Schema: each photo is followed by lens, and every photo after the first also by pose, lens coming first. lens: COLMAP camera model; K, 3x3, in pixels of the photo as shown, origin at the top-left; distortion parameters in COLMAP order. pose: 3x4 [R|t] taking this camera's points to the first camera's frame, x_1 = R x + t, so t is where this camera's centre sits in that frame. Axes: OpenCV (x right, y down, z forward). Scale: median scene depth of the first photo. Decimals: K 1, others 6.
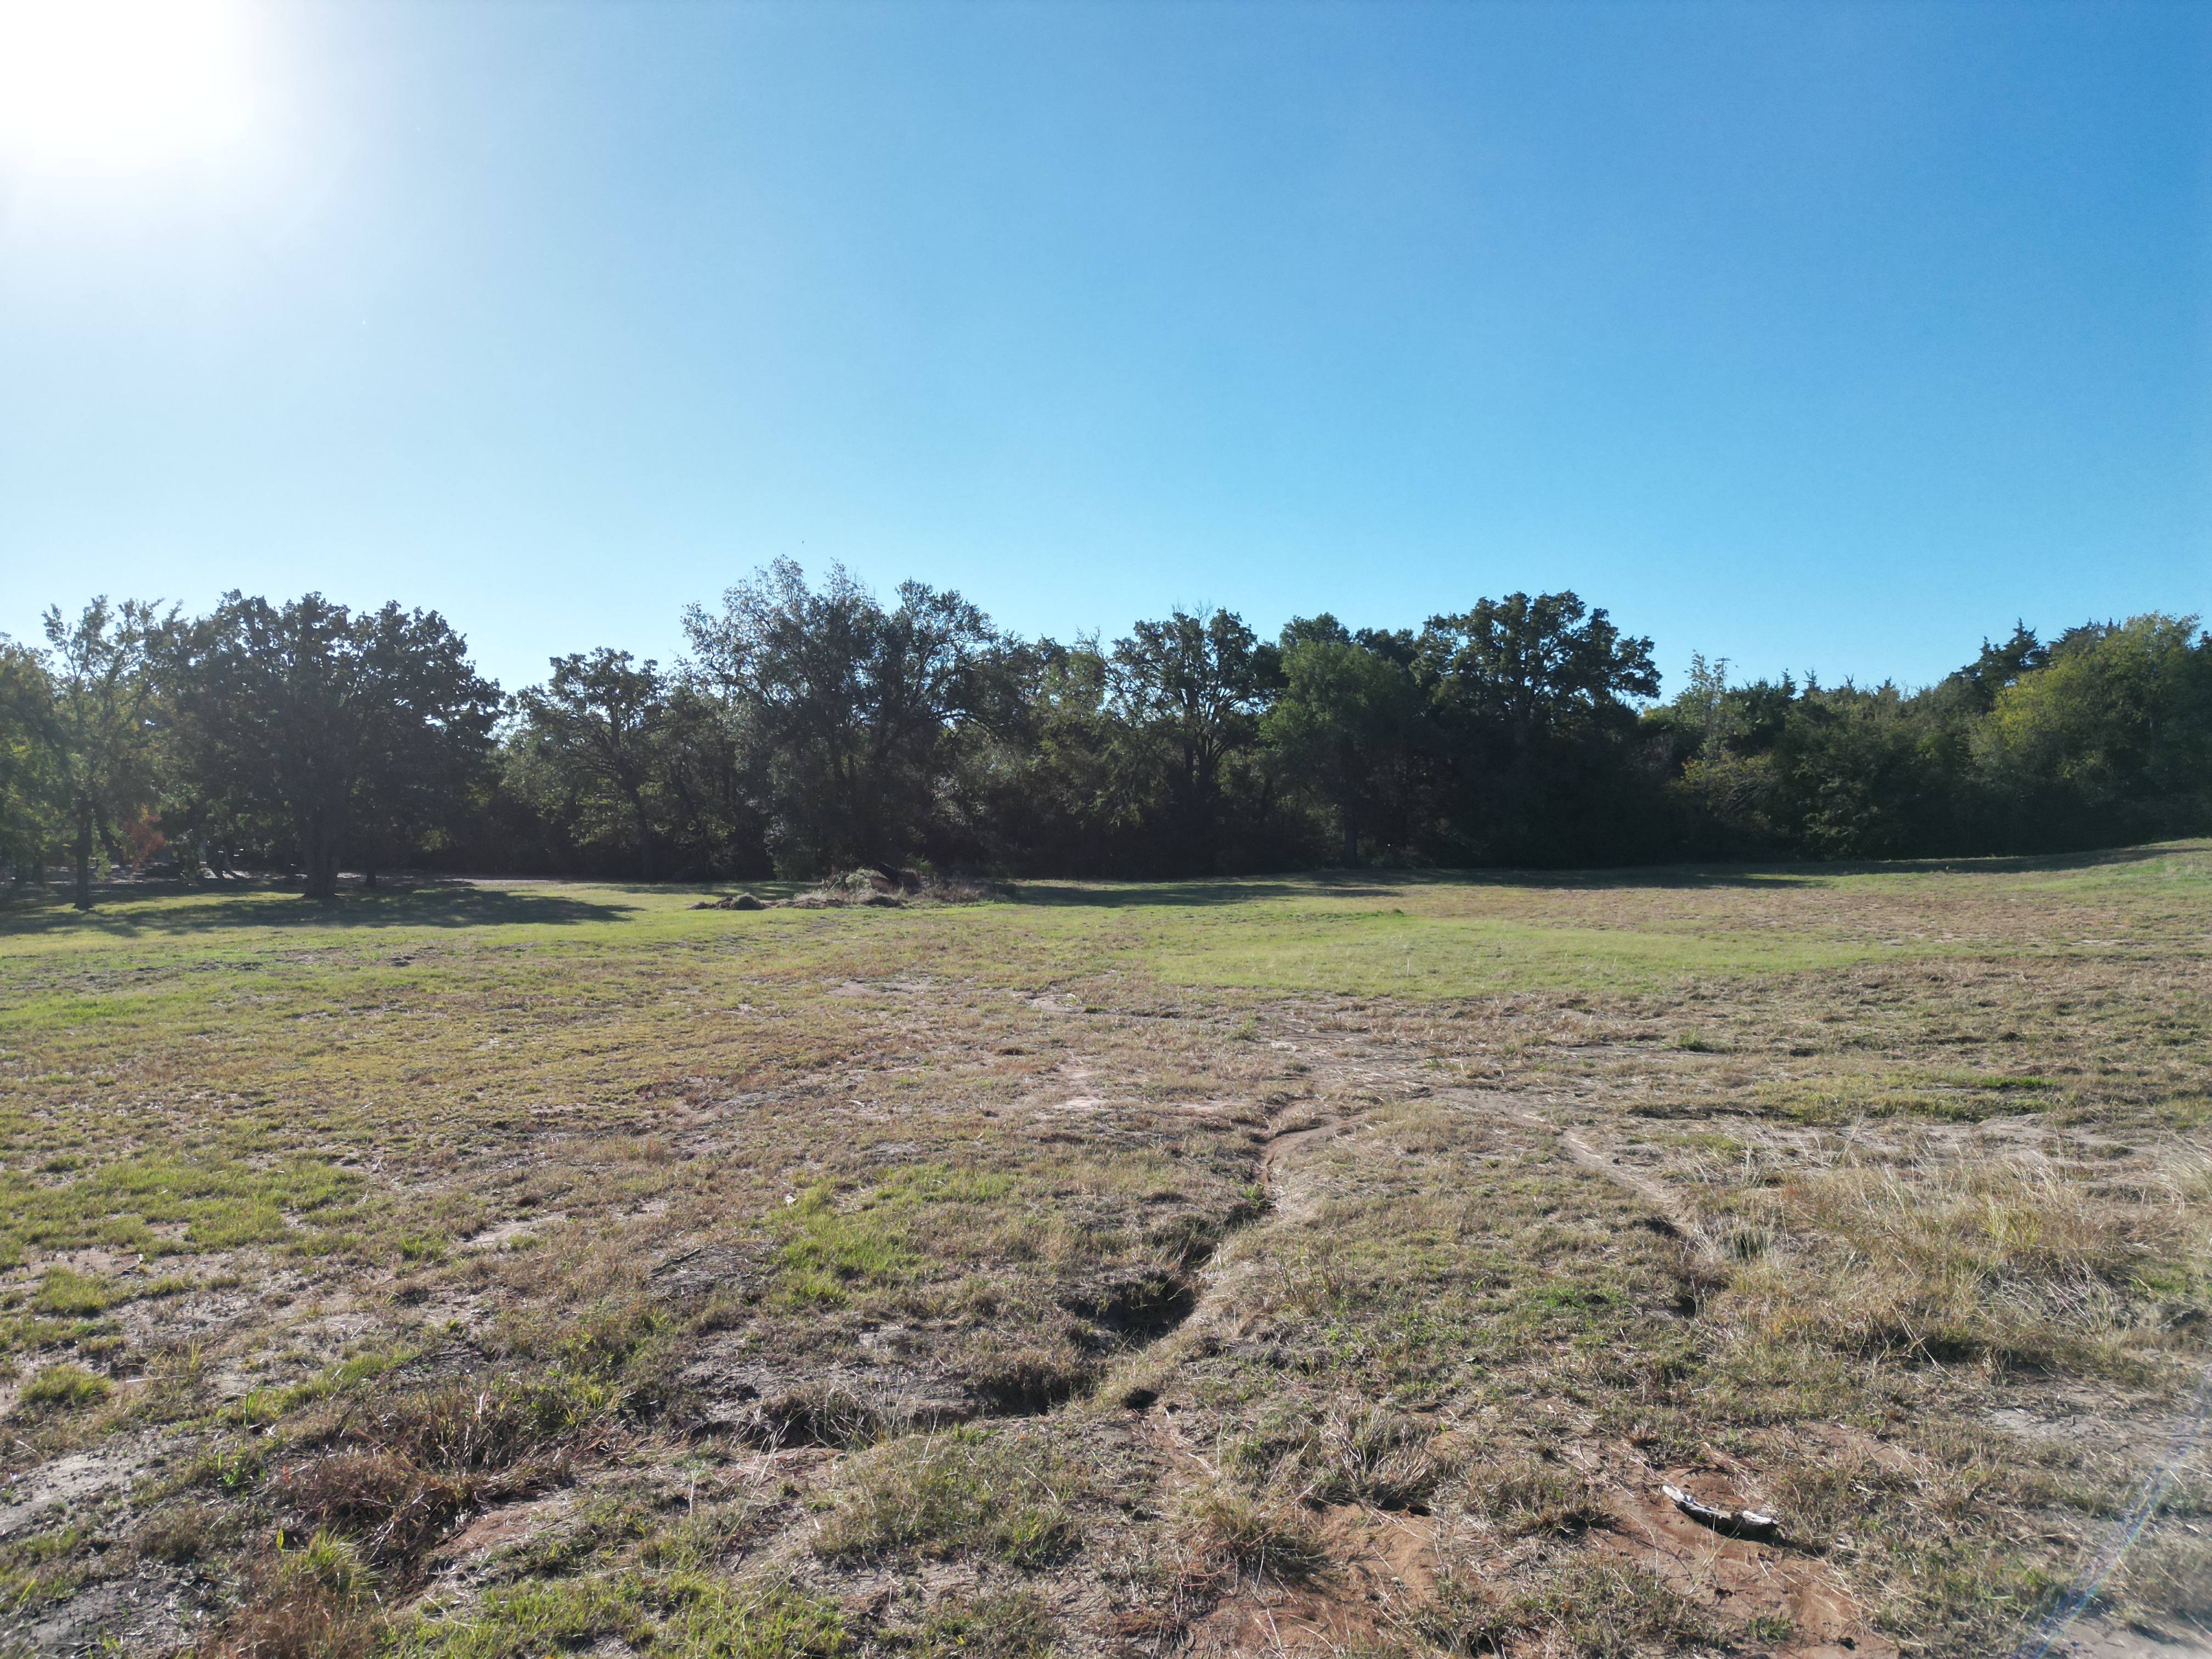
lens RADIAL K [[1540.2, 0, 1102.7], [0, 1540.2, 827.4], [0, 0, 1]] dist [0.066815, -0.053310]
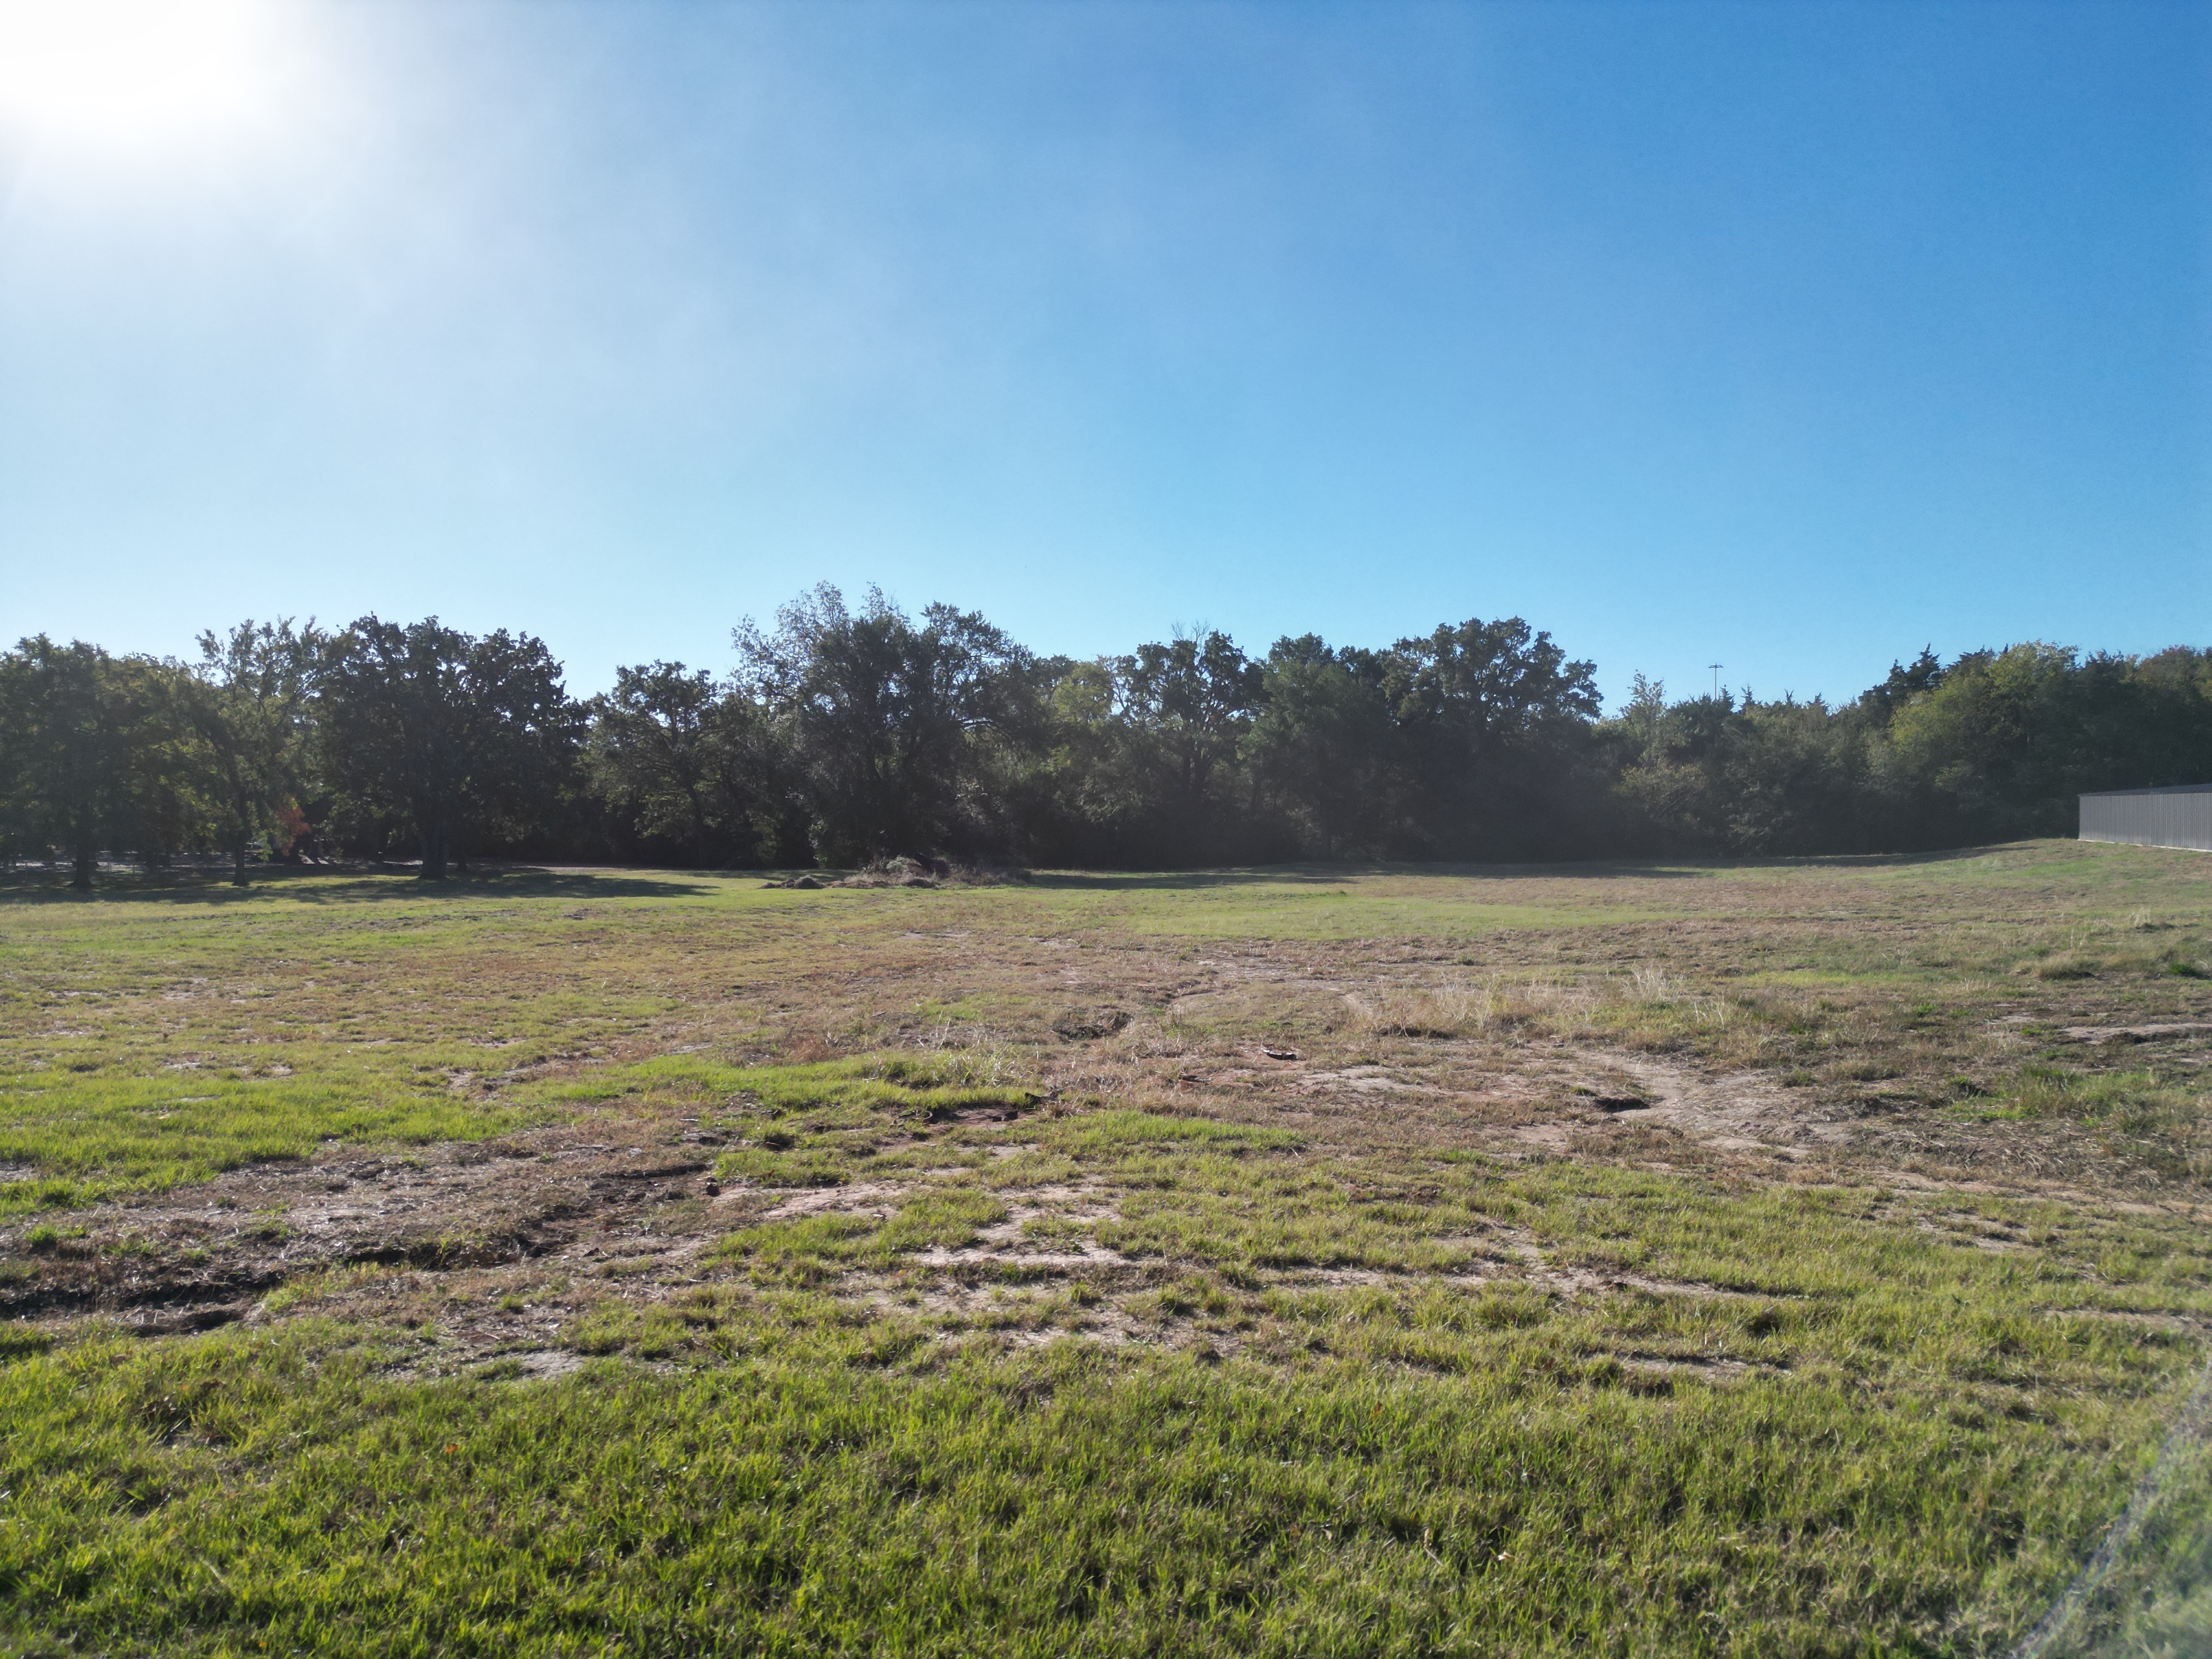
lens RADIAL K [[1540.2, 0, 1100.3], [0, 1540.2, 823.4], [0, 0, 1]] dist [0.066815, -0.053310]
pose [[0.999925, 0.006988, -0.010061, 0.006298], [-0.006999, 0.999975, -0.001111, 0.001166], [0.010053, 0.001181, 0.999949, -0.130349]]
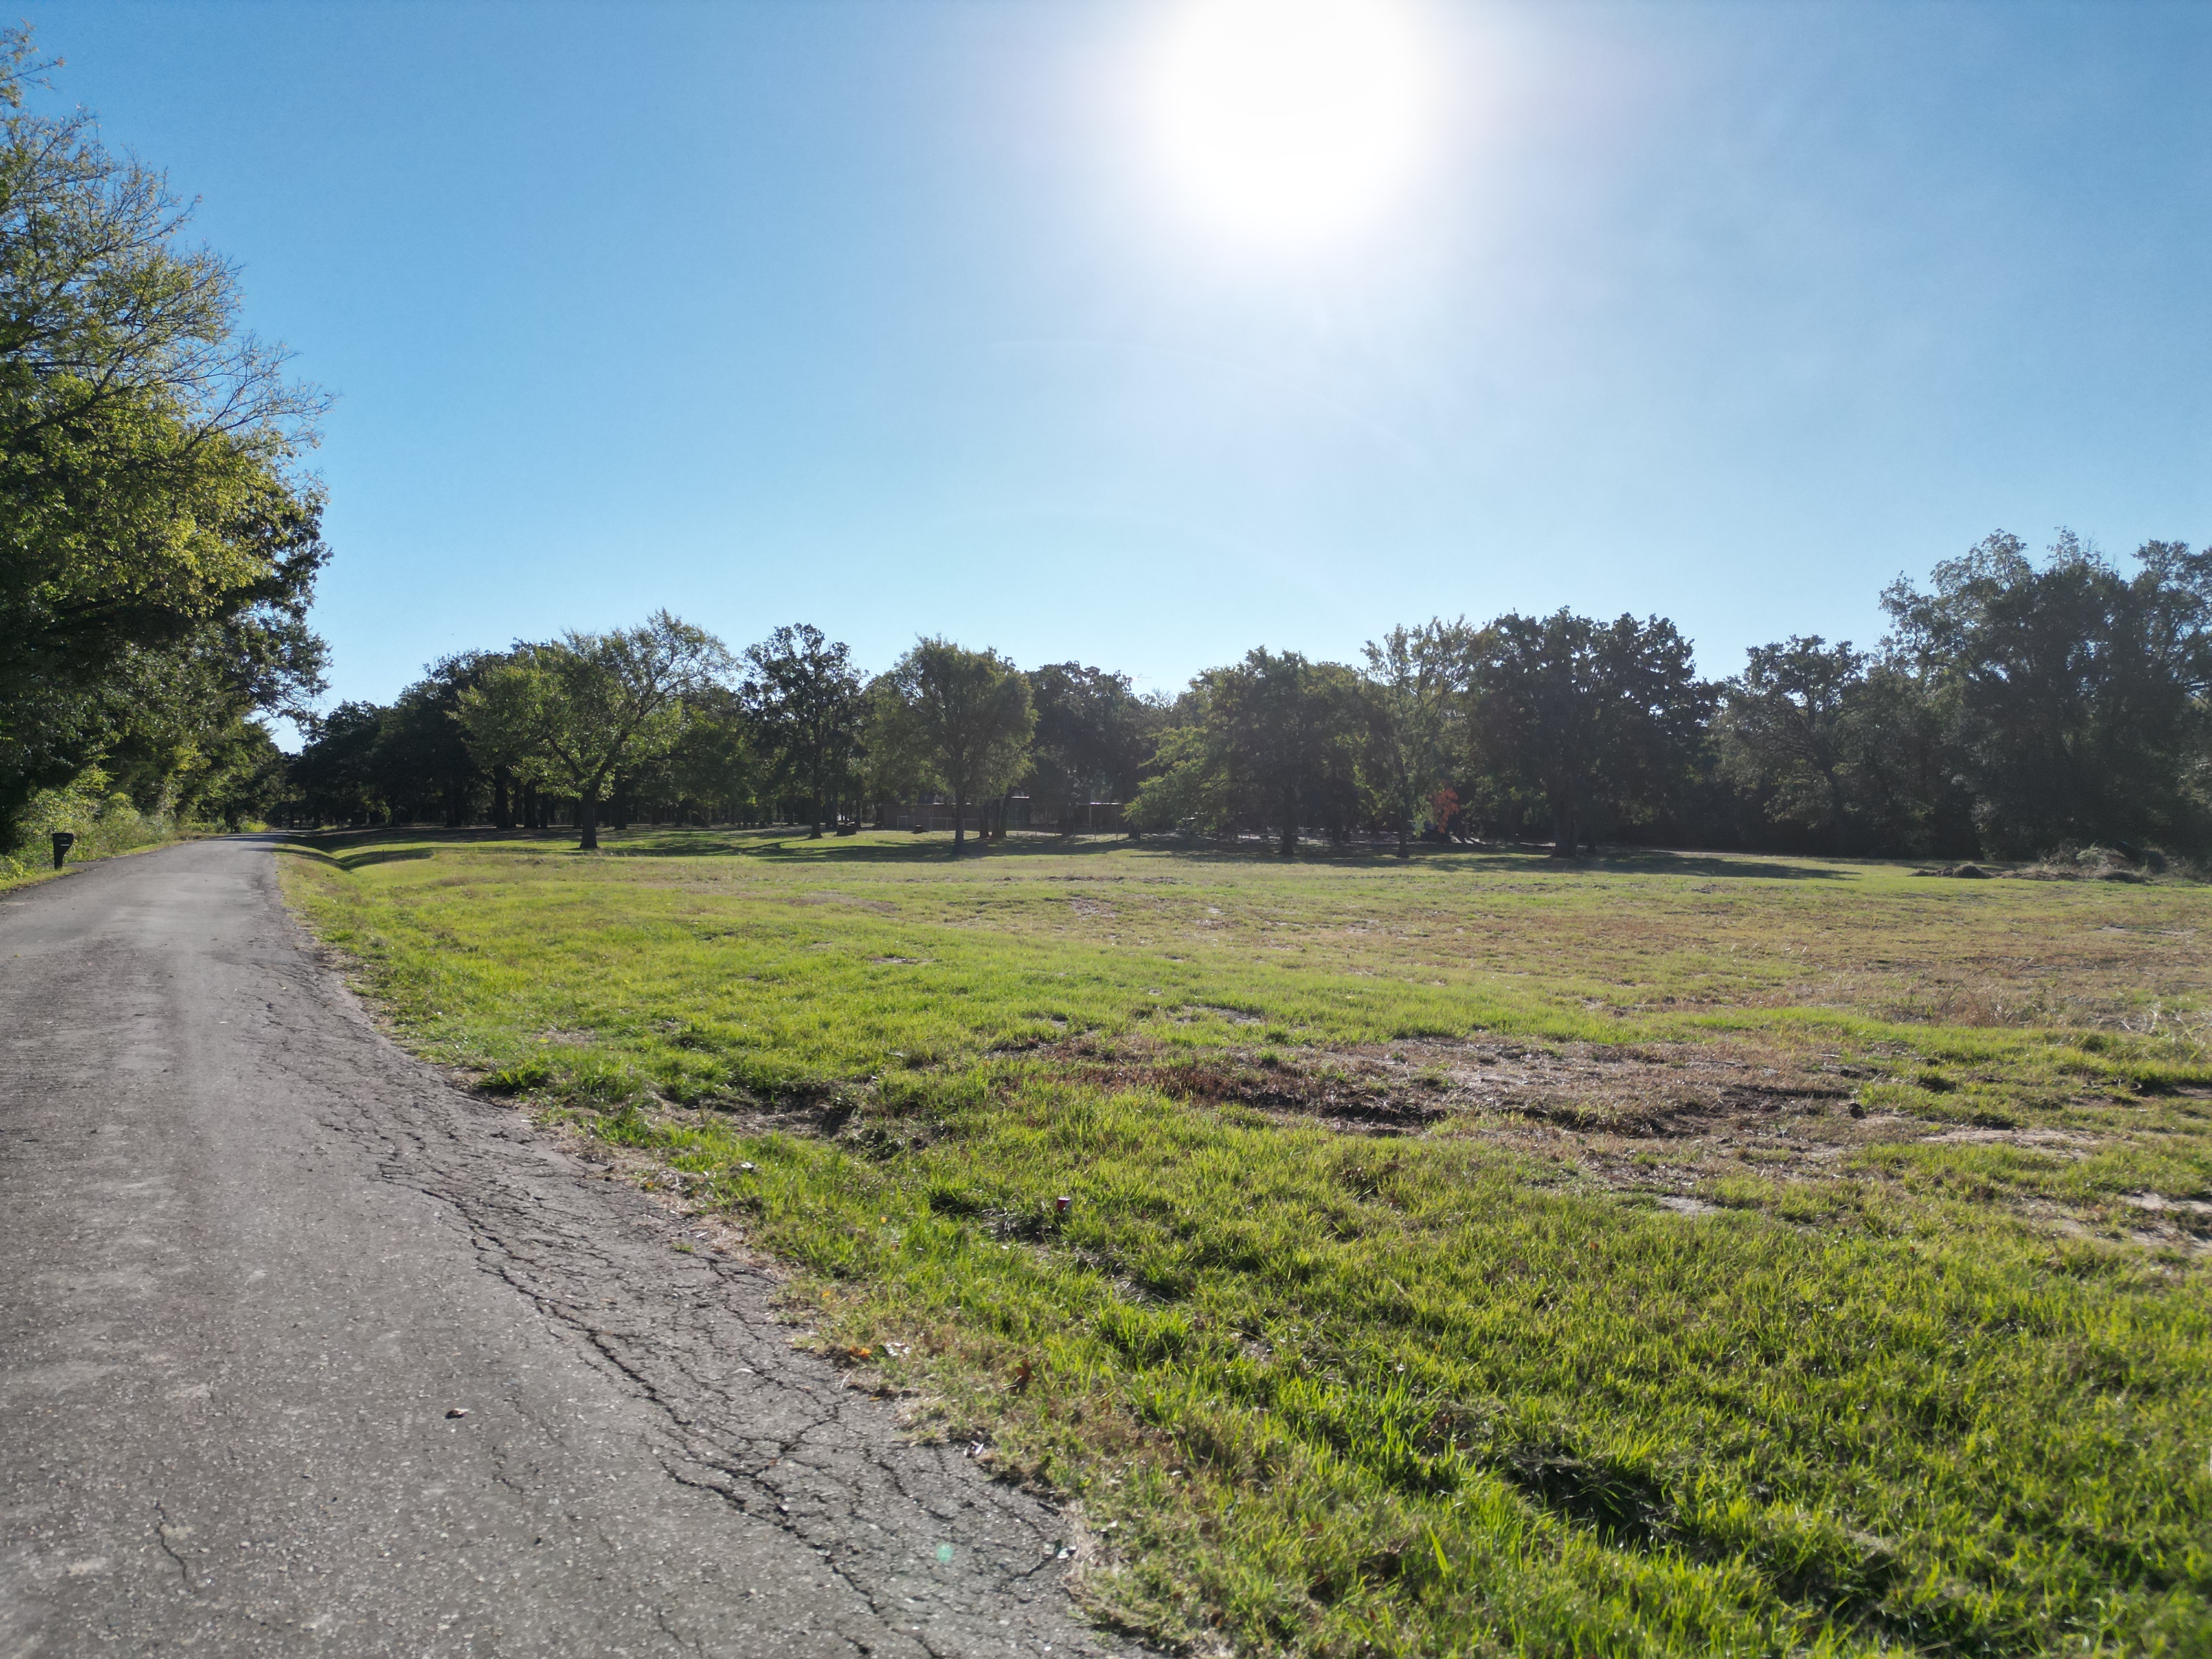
lens RADIAL K [[1540.2, 0, 1105.9], [0, 1540.2, 833.9], [0, 0, 1]] dist [0.066815, -0.053310]
pose [[0.763279, 0.022137, -0.645689, 0.006267], [-0.013640, 0.999742, 0.018152, 0.007149], [0.645925, -0.005048, 0.763384, -0.131435]]
